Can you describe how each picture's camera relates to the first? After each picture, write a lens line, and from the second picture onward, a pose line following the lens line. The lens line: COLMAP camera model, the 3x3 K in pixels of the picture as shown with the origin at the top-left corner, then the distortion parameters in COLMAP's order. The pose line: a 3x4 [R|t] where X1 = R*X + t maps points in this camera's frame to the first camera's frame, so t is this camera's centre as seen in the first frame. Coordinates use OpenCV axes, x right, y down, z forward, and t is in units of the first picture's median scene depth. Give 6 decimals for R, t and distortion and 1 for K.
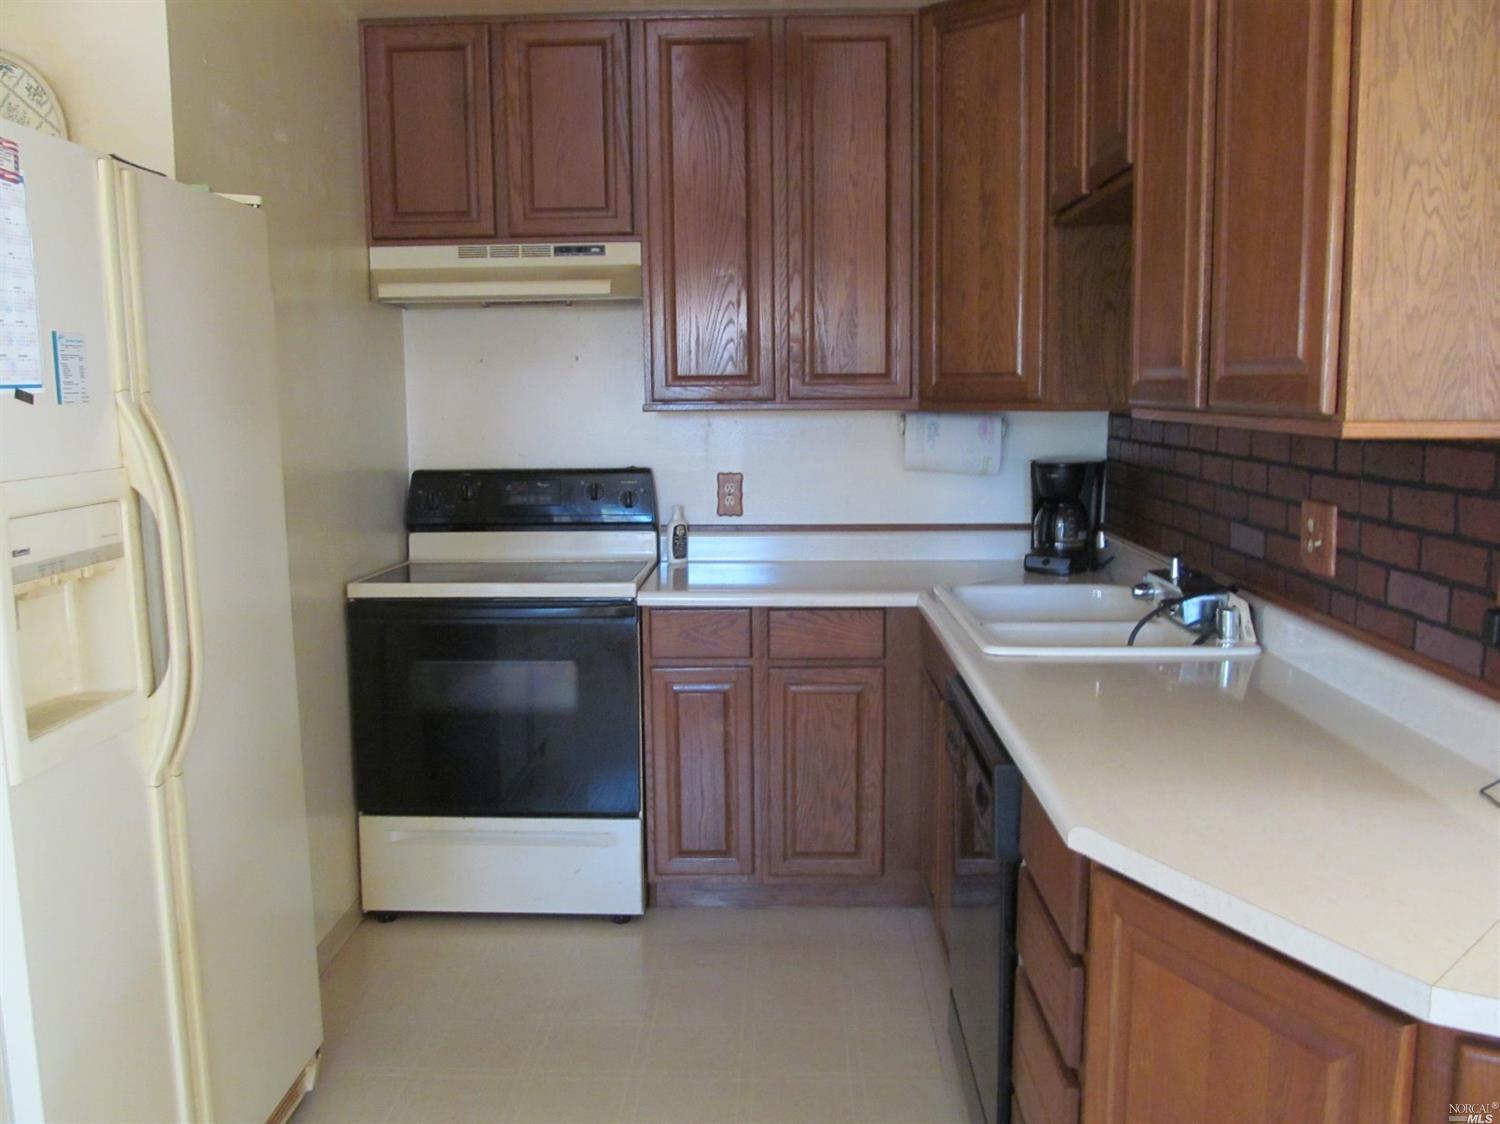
lens RADIAL K [[1239.2, 0, 749.4], [0, 1239.2, 563.3], [0, 0, 1]] dist [-0.051680, 0.008929]
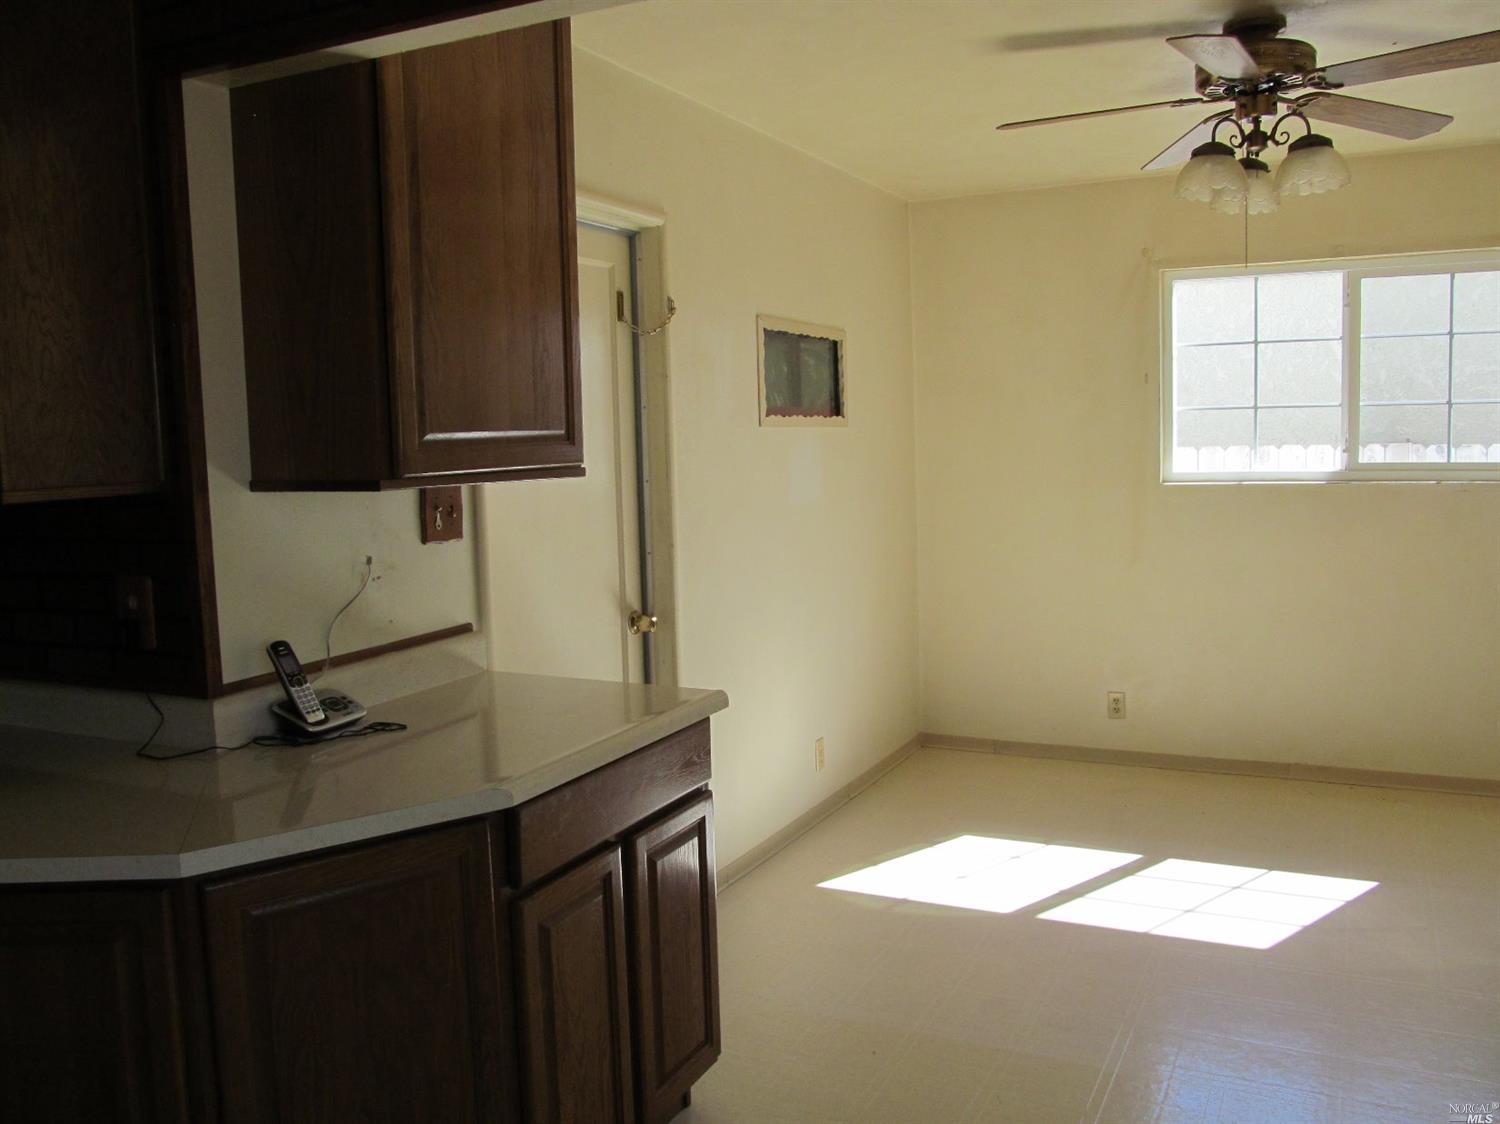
lens RADIAL K [[1239.2, 0, 750.5], [0, 1239.2, 560.9], [0, 0, 1]] dist [-0.051680, 0.008929]
pose [[0.425719, -0.097547, 0.899582, -0.343323], [0.150251, 0.987991, 0.036029, 0.028749], [-0.892293, 0.119825, 0.435264, -0.251592]]
